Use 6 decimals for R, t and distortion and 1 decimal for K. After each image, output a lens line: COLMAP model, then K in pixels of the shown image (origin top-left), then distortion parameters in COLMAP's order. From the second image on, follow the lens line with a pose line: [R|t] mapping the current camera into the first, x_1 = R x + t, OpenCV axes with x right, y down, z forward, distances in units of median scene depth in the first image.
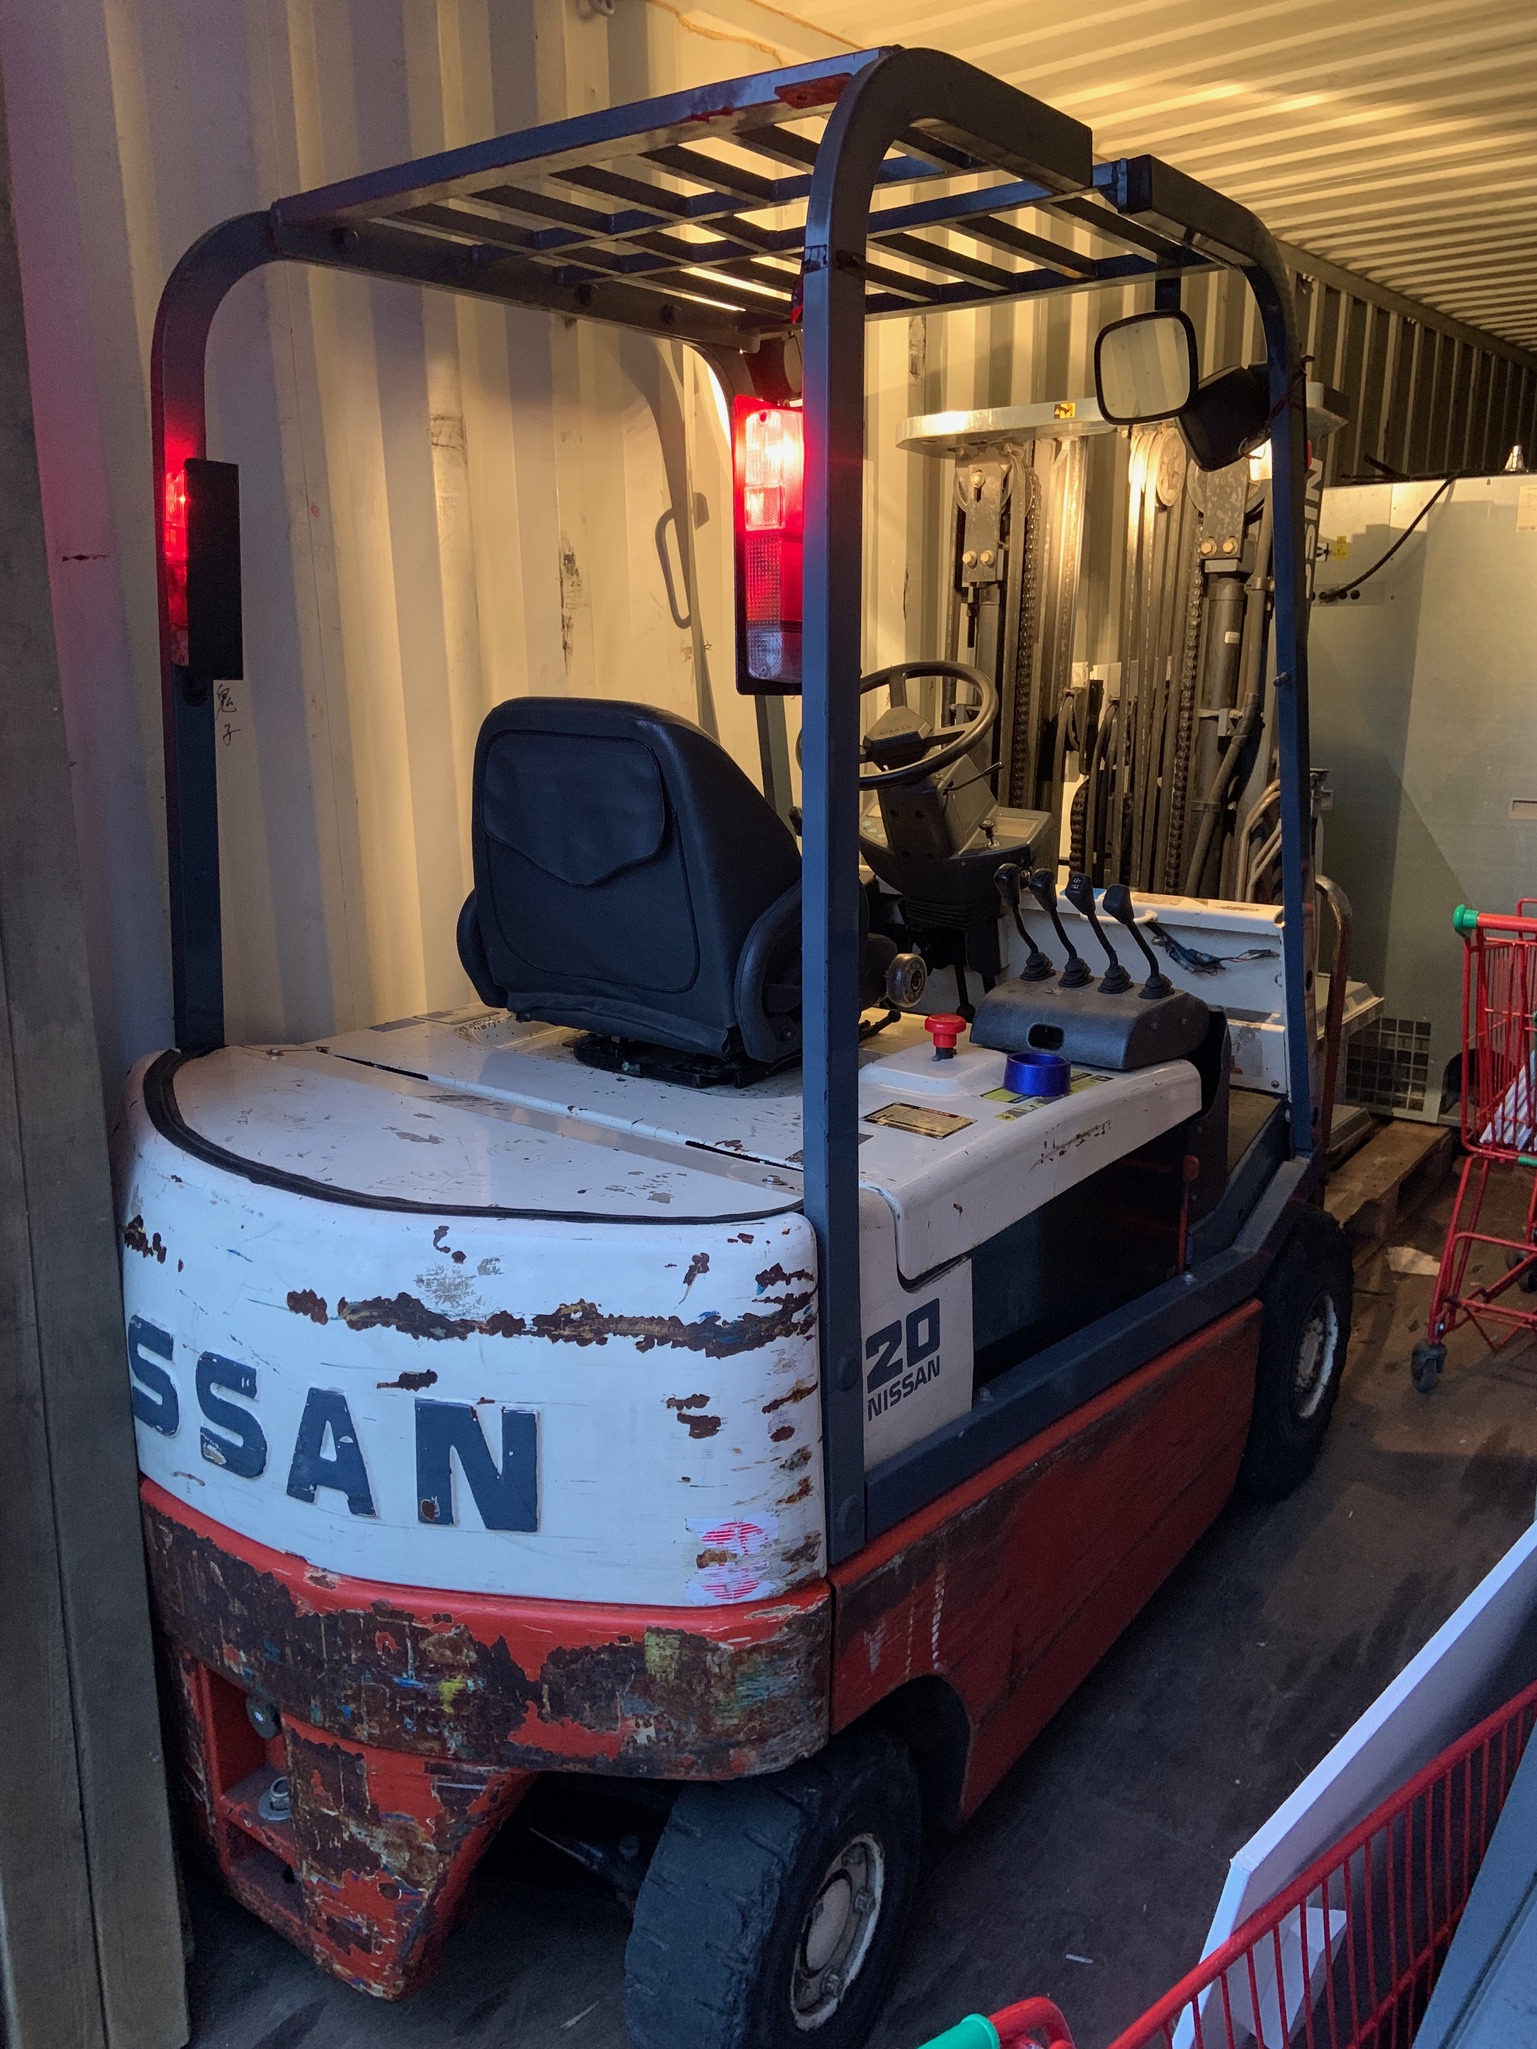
lens RADIAL K [[1528.5, 0, 782.6], [0, 1528.5, 1015.0], [0, 0, 1]] dist [0.126418, -0.170414]
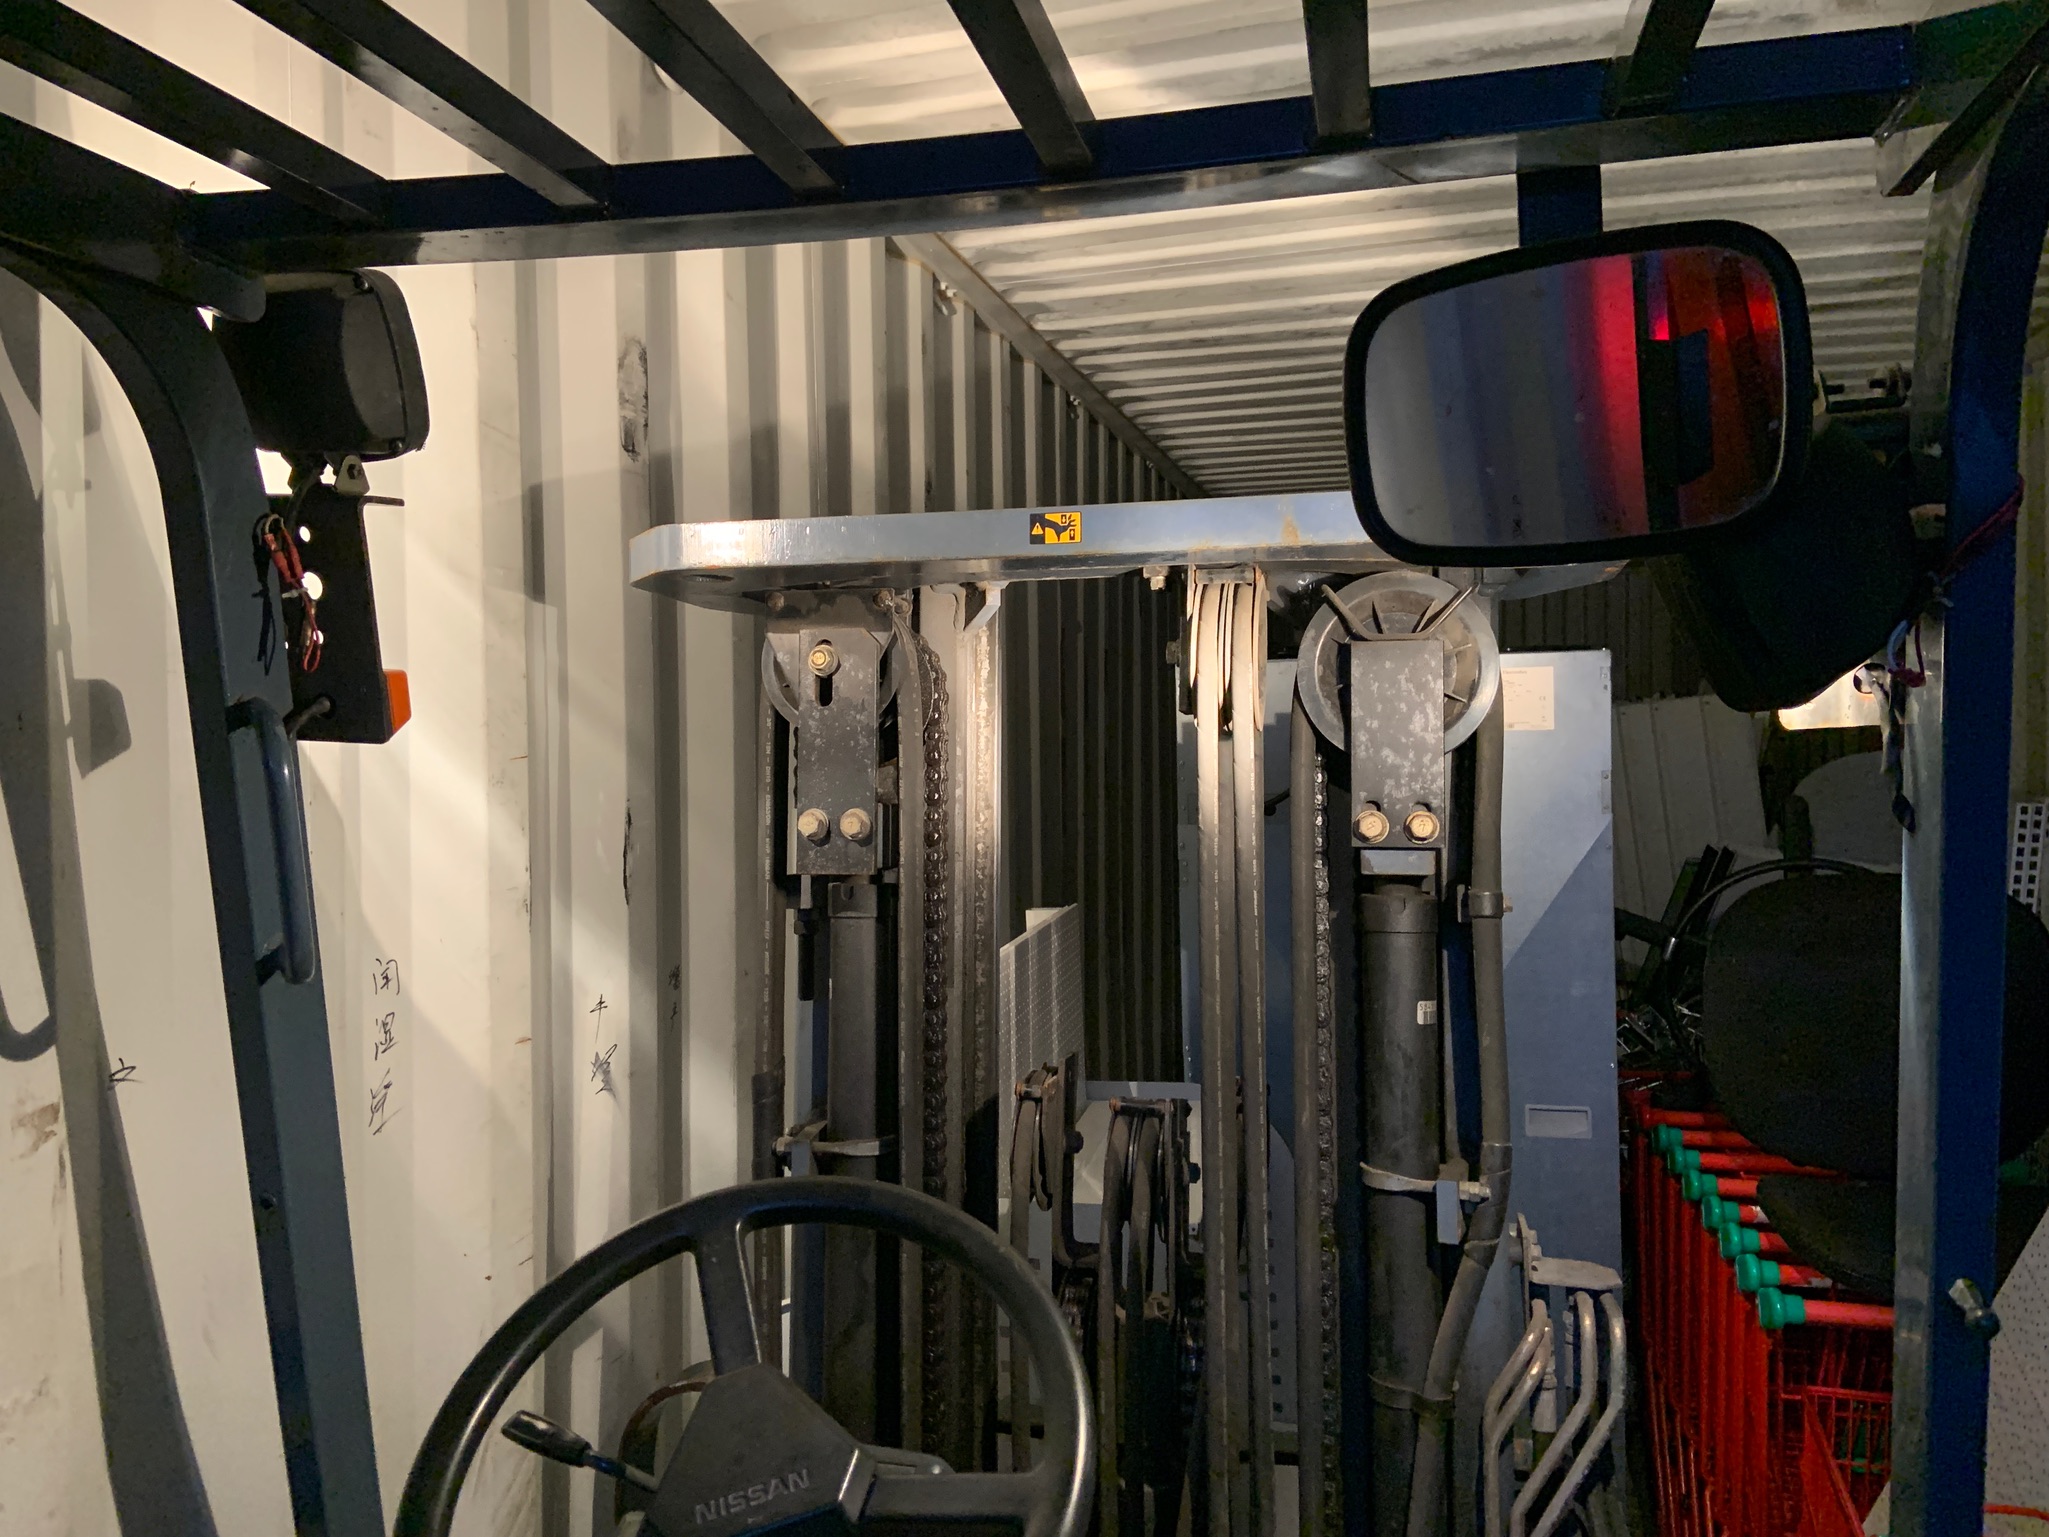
lens RADIAL K [[1528.5, 0, 1011.6], [0, 1528.5, 761.0], [0, 0, 1]] dist [0.126418, -0.170414]
pose [[0.923550, -0.008296, 0.383389, 0.004118], [0.096814, 0.972425, -0.212173, -0.213740], [-0.371056, 0.233070, 0.898886, 0.576218]]
